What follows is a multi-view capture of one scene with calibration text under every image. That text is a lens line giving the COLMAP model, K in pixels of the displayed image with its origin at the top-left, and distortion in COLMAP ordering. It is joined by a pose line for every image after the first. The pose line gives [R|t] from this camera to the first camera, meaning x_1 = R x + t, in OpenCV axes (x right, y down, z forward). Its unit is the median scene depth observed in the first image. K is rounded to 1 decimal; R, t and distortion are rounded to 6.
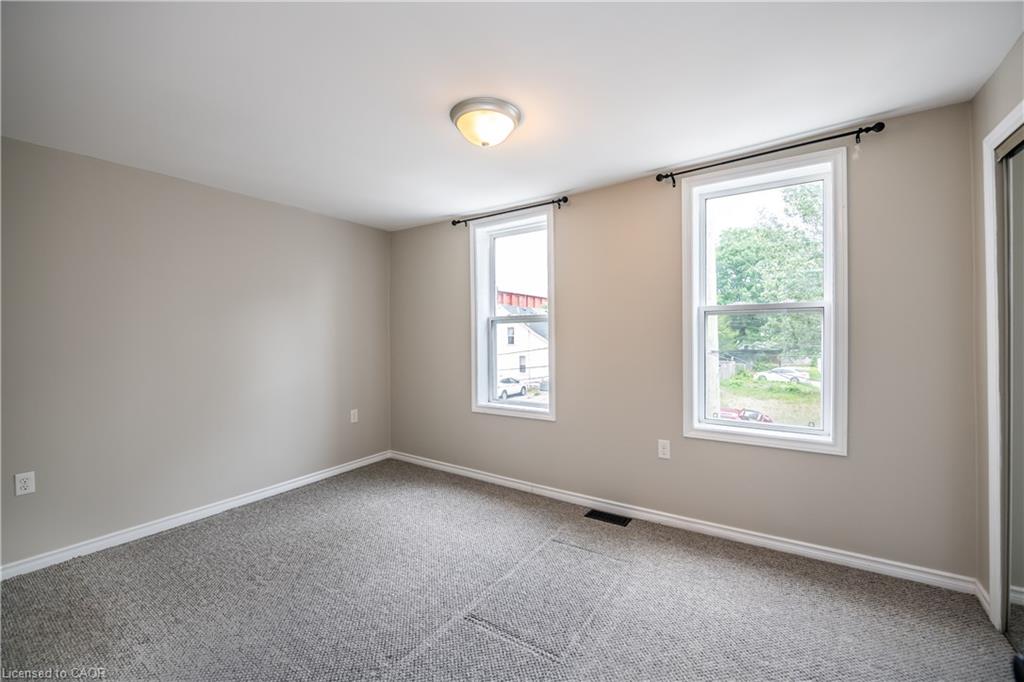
lens RADIAL K [[410.2, 0, 527.0], [0, 410.2, 339.8], [0, 0, 1]] dist [-0.008225, -0.000723]
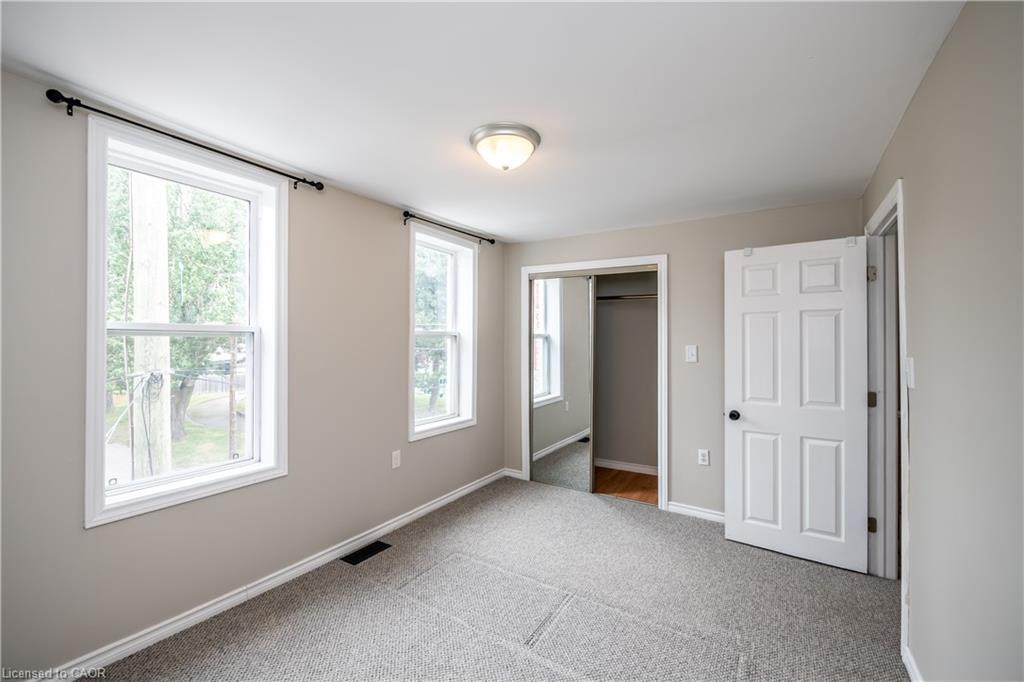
lens RADIAL K [[416.4, 0, 512.5], [0, 416.4, 335.9], [0, 0, 1]] dist [0.002455, -0.006614]
pose [[-0.001678, 0.021987, 0.999757, -0.783496], [-0.000360, 0.999758, -0.021988, -0.037378], [-0.999999, -0.000397, -0.001669, 0.692098]]
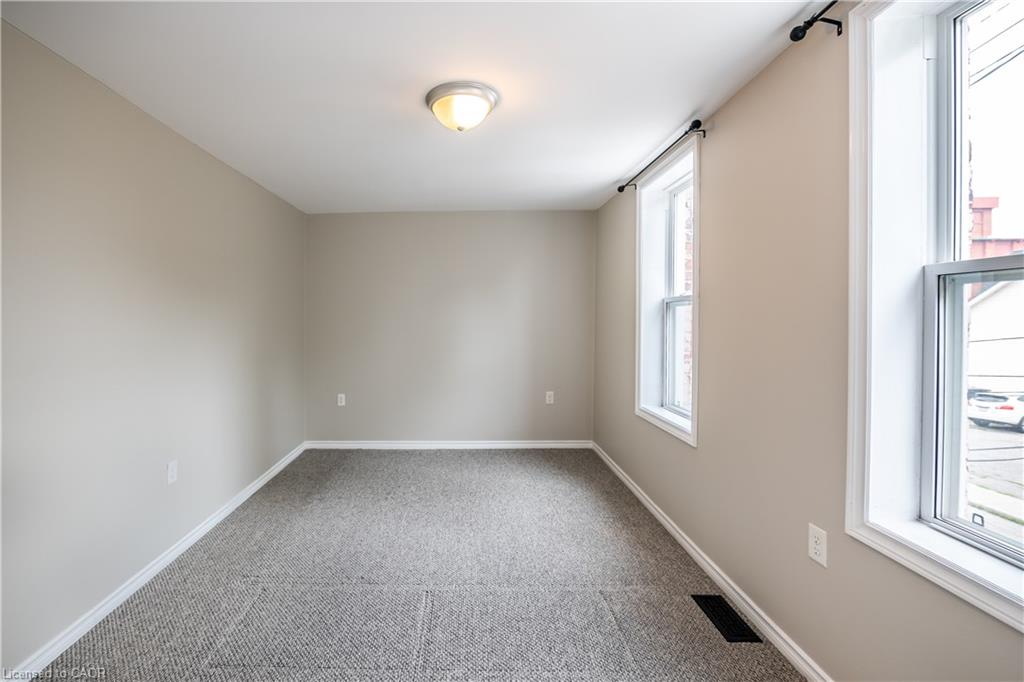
lens RADIAL K [[440.8, 0, 467.8], [0, 440.8, 322.1], [0, 0, 1]] dist [-0.001579, -0.000186]
pose [[0.531315, 0.014335, -0.847053, 0.569827], [-0.012667, 0.999879, 0.008977, -0.017116], [0.847080, 0.005960, 0.531432, 0.319153]]
